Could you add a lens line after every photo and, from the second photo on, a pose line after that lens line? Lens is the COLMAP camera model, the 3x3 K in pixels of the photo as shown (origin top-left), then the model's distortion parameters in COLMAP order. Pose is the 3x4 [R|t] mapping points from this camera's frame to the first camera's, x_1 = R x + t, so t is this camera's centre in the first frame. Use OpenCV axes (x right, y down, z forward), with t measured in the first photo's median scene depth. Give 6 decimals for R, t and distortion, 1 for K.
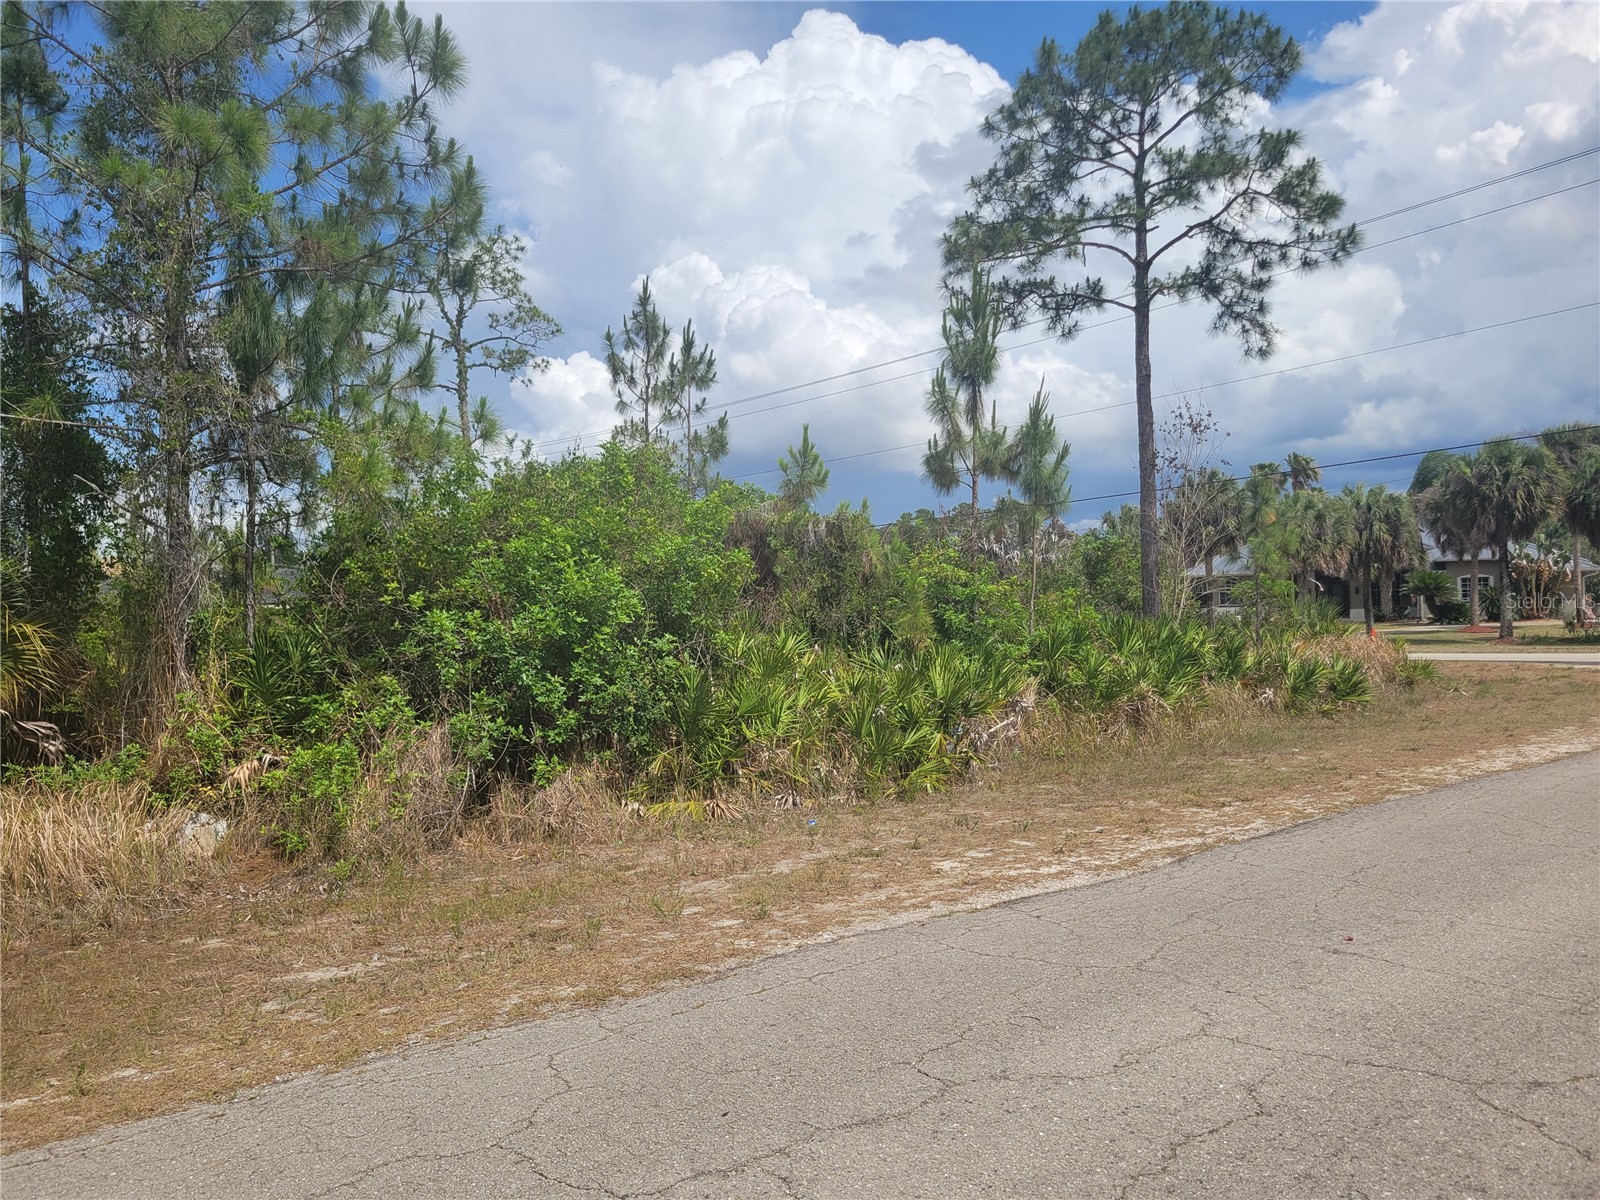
lens RADIAL K [[1203.0, 0, 790.6], [0, 1203.0, 596.1], [0, 0, 1]] dist [0.061114, -0.043072]
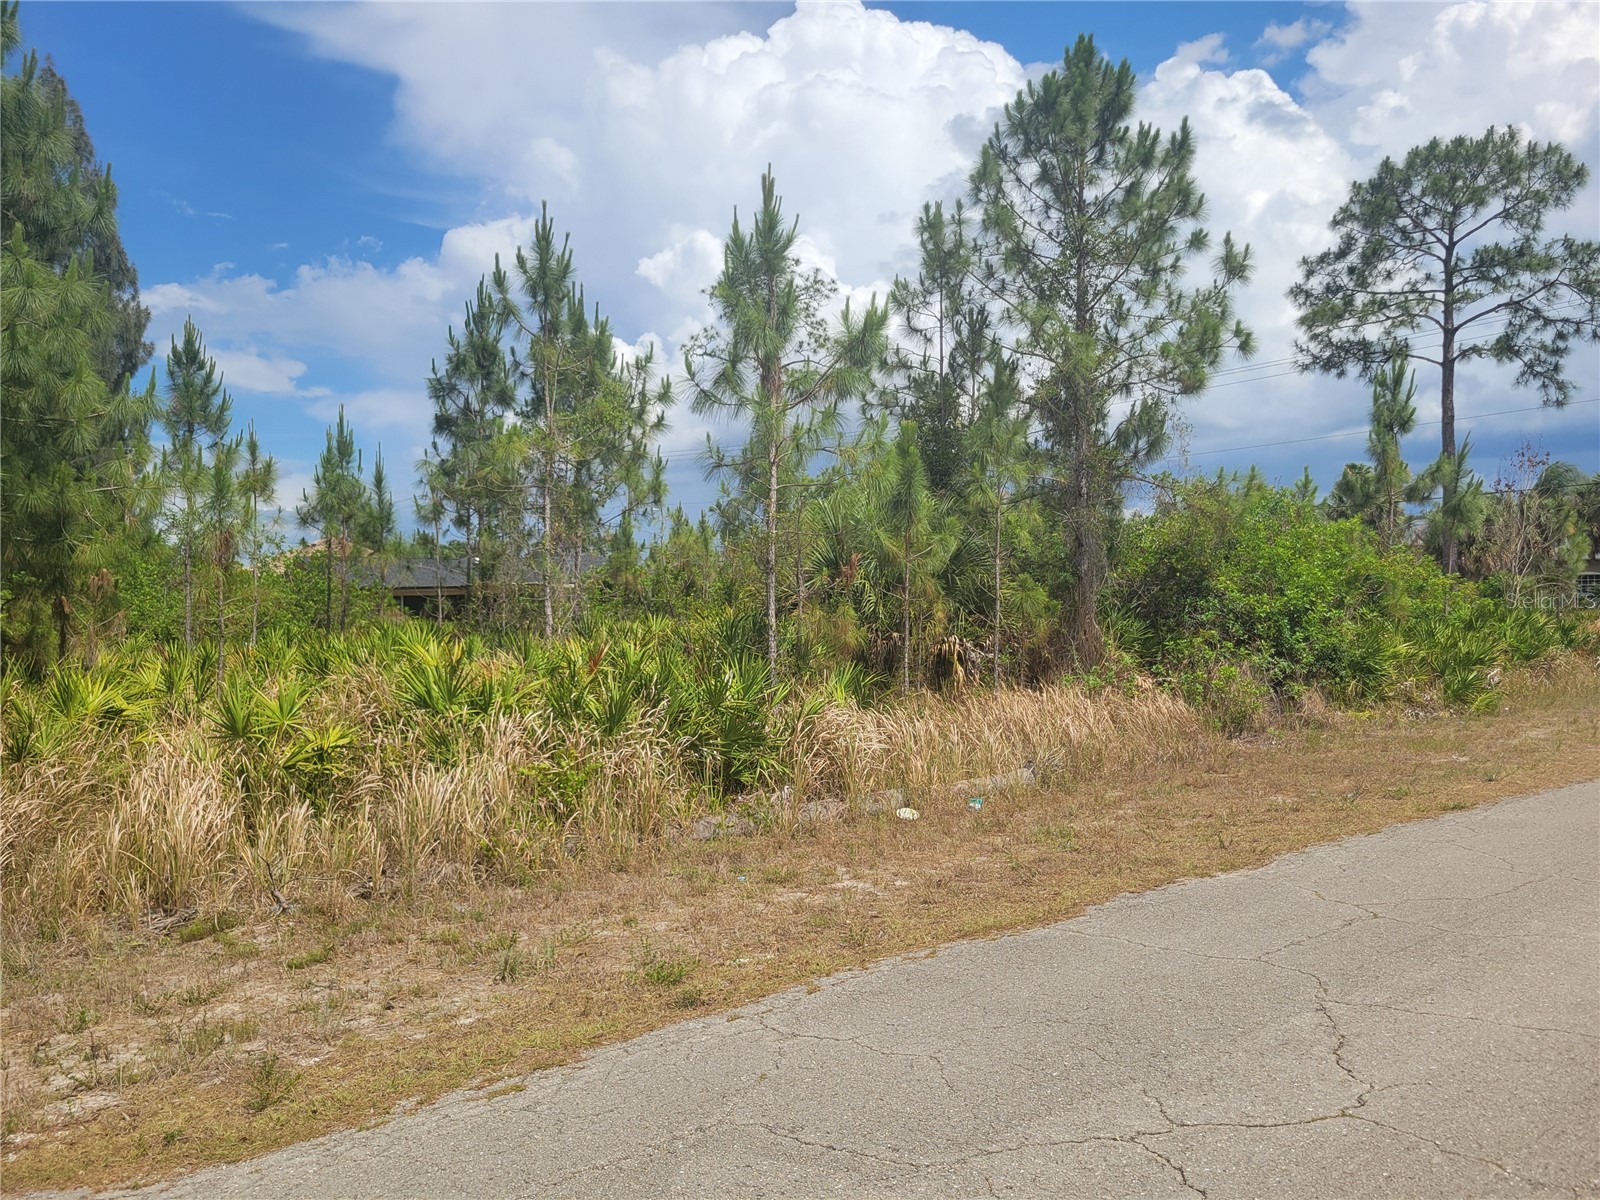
lens RADIAL K [[1203.0, 0, 800.3], [0, 1203.0, 611.2], [0, 0, 1]] dist [0.061114, -0.043072]
pose [[0.999920, 0.006587, 0.010787, -0.840128], [-0.006795, 0.999789, 0.019377, 0.009999], [-0.010657, -0.019449, 0.999754, -0.607011]]
